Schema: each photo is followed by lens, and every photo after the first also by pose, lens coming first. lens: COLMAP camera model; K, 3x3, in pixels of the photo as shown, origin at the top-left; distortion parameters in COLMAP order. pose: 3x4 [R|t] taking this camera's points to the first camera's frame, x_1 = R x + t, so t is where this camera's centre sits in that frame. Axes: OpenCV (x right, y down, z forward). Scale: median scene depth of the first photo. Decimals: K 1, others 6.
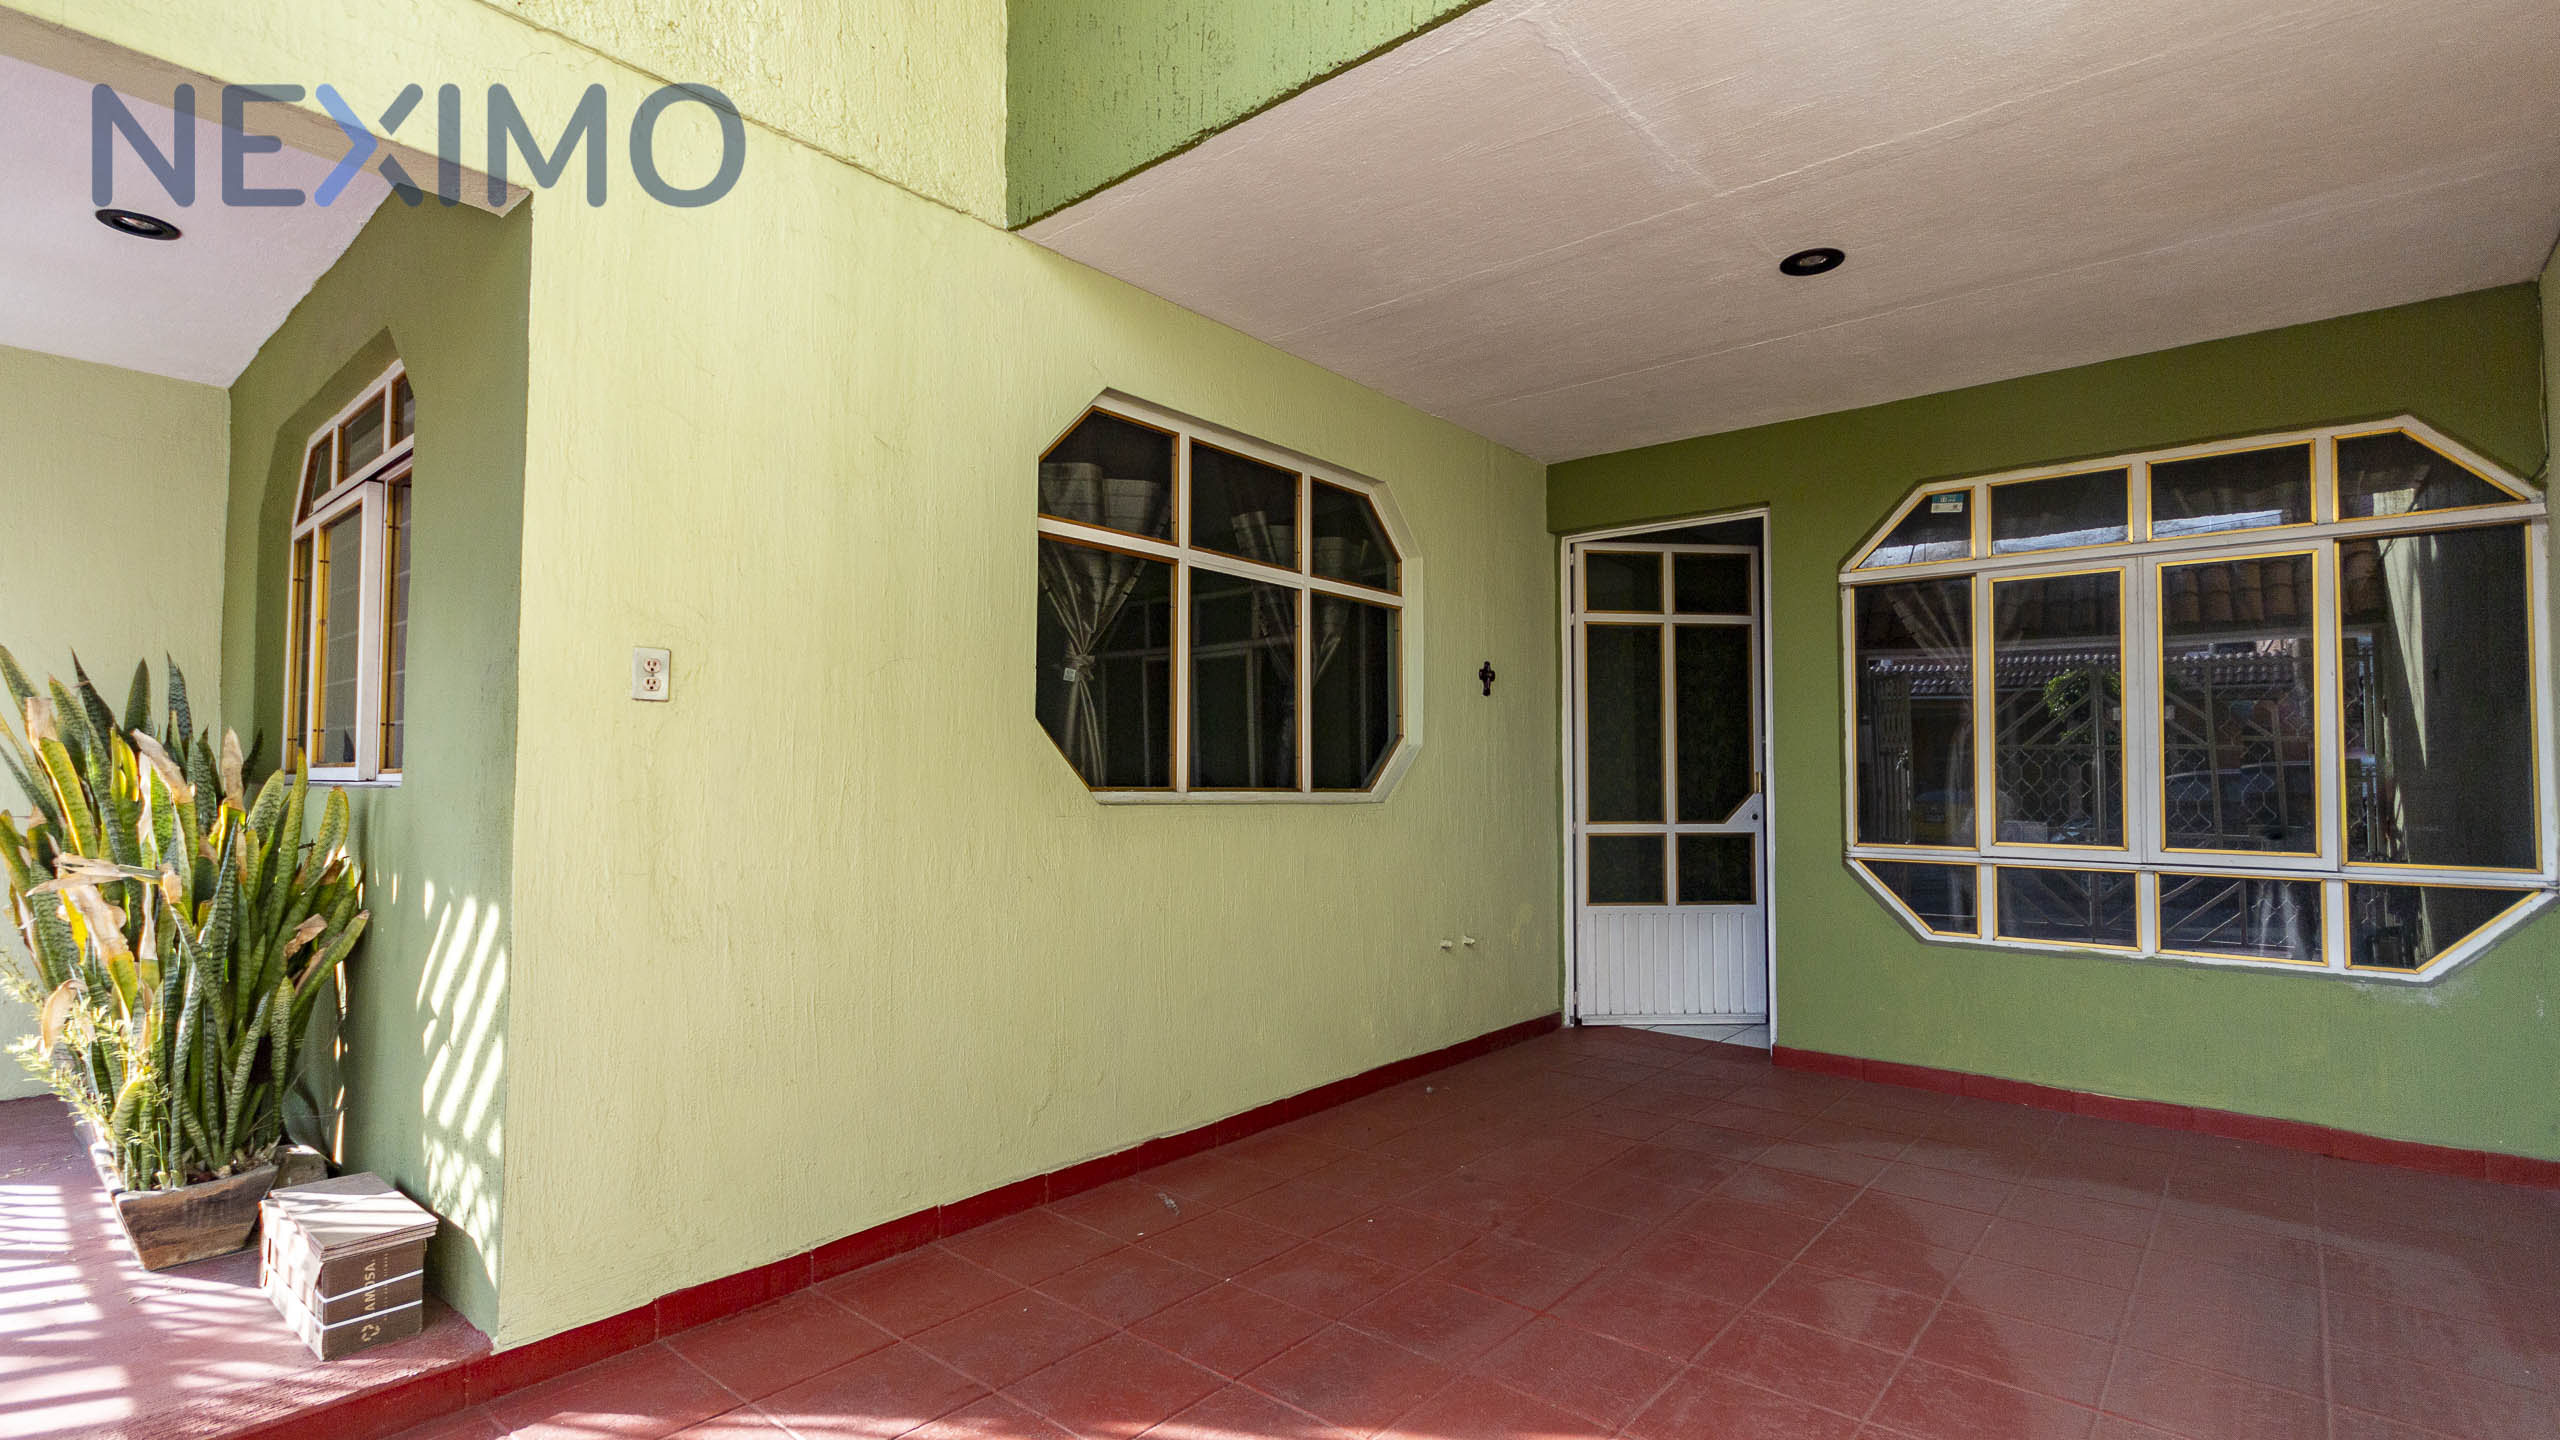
lens RADIAL K [[1190.7, 0, 1288.0], [0, 1190.7, 716.3], [0, 0, 1]] dist [0.001154, 0.000383]
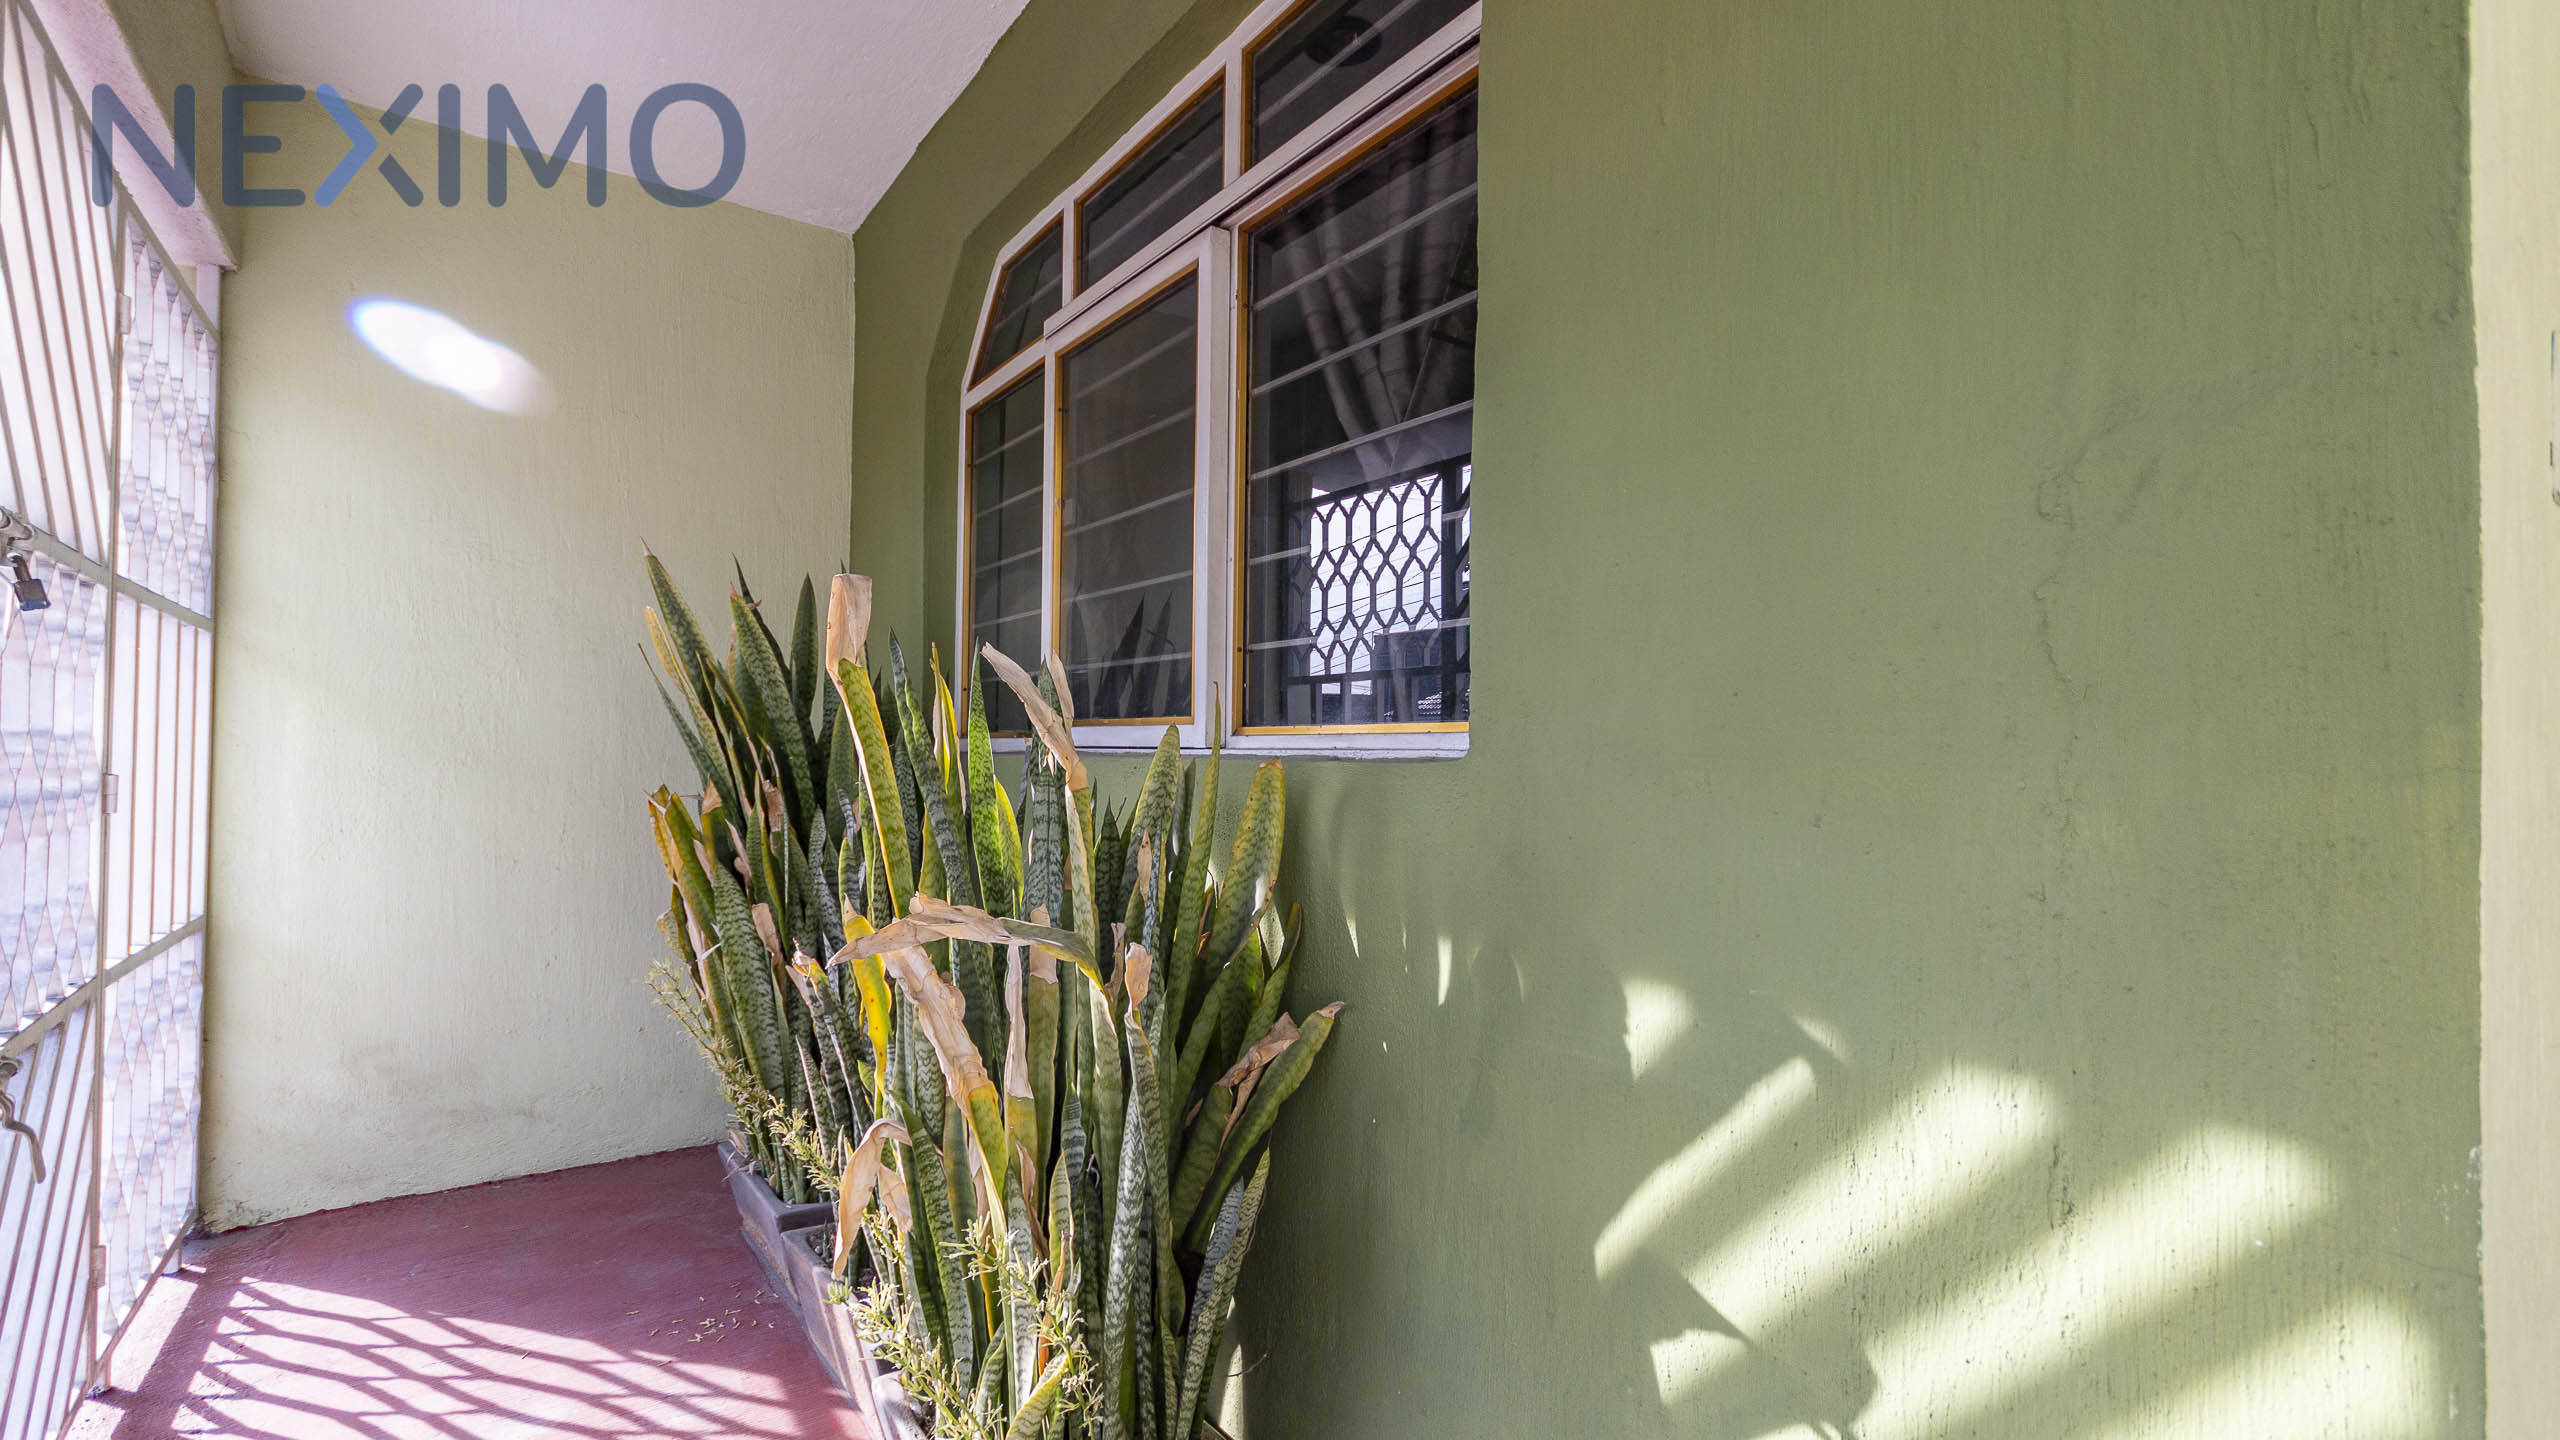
lens RADIAL K [[1190.7, 0, 1288.0], [0, 1190.7, 716.3], [0, 0, 1]] dist [0.001154, 0.000383]
pose [[0.968048, -0.000717, -0.250762, -0.278785], [0.006689, 0.999714, 0.022963, 0.012034], [0.250674, -0.023907, 0.967776, 0.210761]]
